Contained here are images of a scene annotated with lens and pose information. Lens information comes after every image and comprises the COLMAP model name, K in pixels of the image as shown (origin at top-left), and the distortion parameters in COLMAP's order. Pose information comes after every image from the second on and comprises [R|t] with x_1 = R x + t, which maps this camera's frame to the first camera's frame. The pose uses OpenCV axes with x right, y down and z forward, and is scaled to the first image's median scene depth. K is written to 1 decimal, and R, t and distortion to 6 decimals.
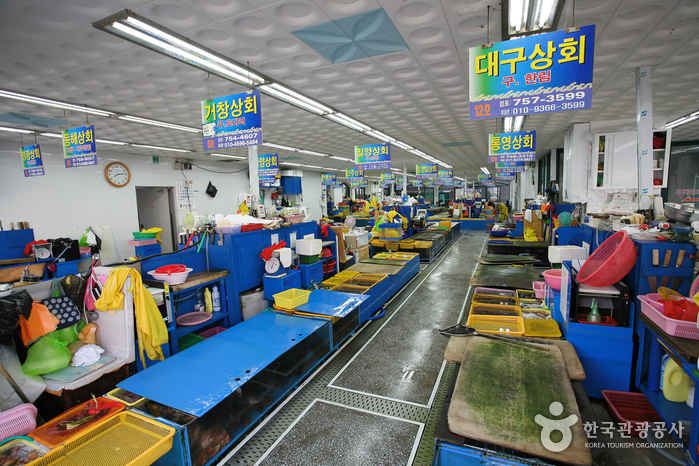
lens RADIAL K [[336.3, 0, 352.0], [0, 336.3, 231.6], [0, 0, 1]] dist [-0.033123, 0.004782]
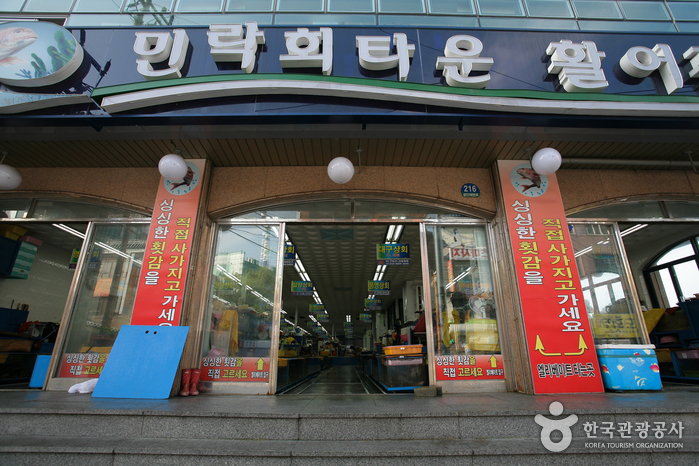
lens RADIAL K [[336.3, 0, 350.5], [0, 336.3, 234.4], [0, 0, 1]] dist [-0.033123, 0.004782]
pose [[0.913222, 0.165680, 0.372258, -0.396444], [0.016011, 0.898303, -0.439085, 0.283176], [-0.407148, 0.406942, 0.817697, -0.573502]]
